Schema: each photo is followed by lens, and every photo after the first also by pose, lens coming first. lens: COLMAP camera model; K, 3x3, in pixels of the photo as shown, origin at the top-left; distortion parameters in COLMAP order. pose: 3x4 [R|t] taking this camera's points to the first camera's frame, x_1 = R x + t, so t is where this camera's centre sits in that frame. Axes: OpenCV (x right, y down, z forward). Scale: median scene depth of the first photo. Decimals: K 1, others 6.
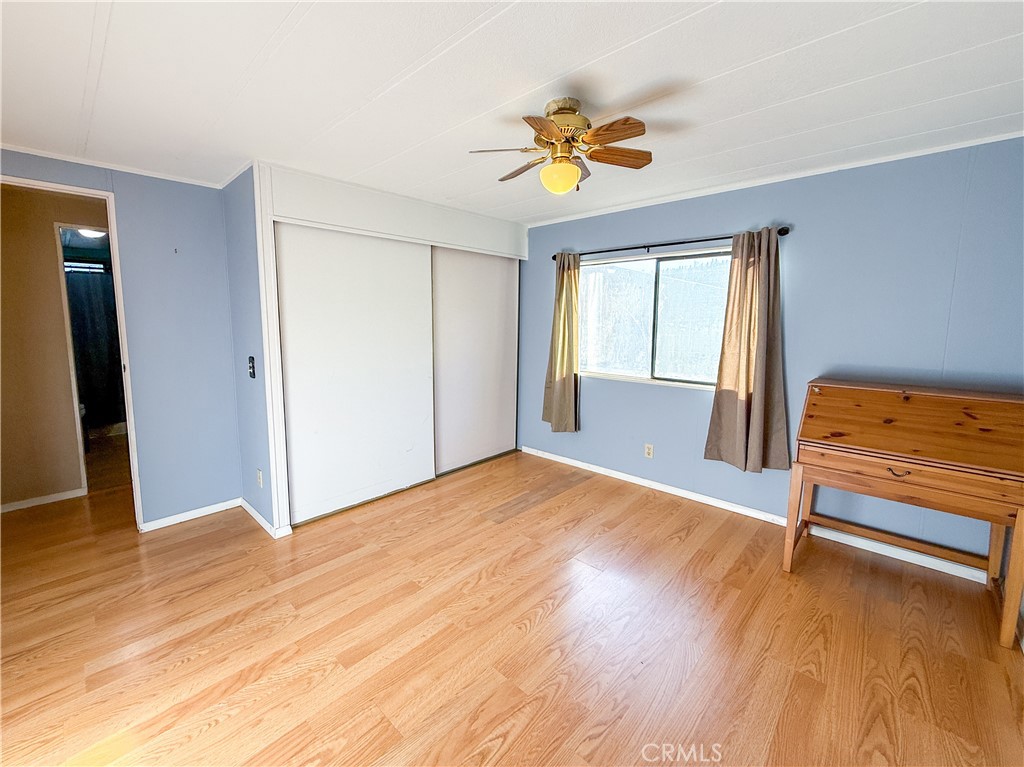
lens RADIAL K [[424.1, 0, 486.7], [0, 424.1, 368.3], [0, 0, 1]] dist [-0.000252, 0.000151]
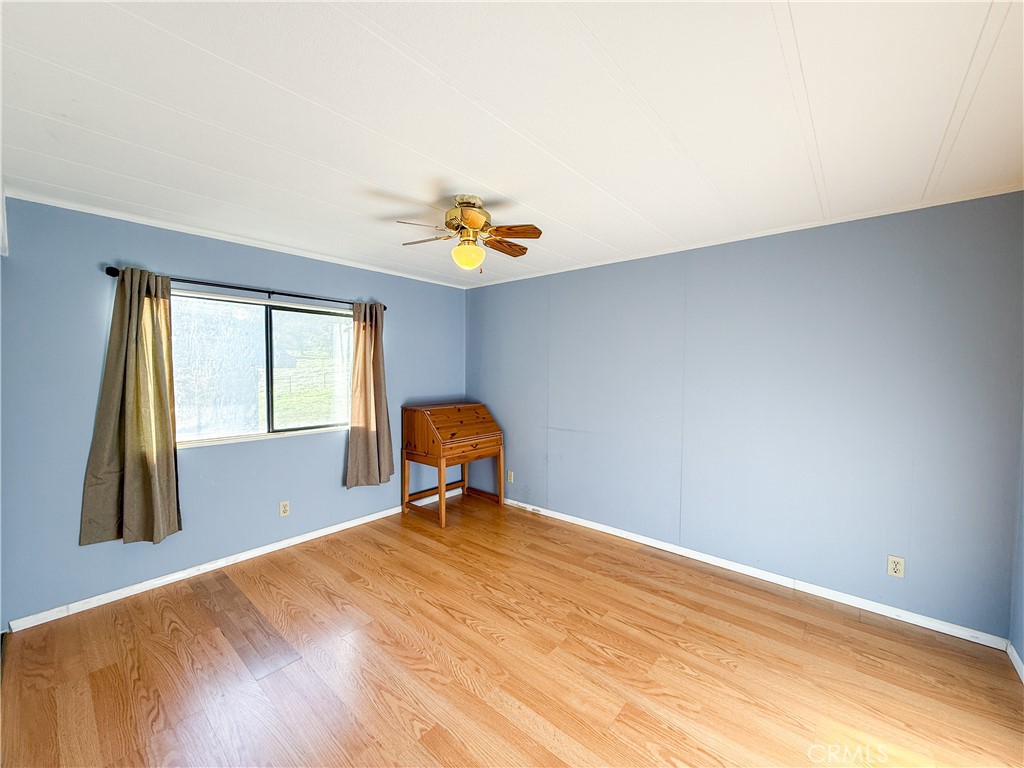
lens RADIAL K [[406.6, 0, 512.0], [0, 406.6, 384.0], [0, 0, 1]] dist [-0.001476, 0.000176]
pose [[-0.071597, -0.042382, 0.996533, -0.680797], [0.109874, 0.992681, 0.050112, -0.086970], [-0.991364, 0.113081, -0.066416, 0.666706]]
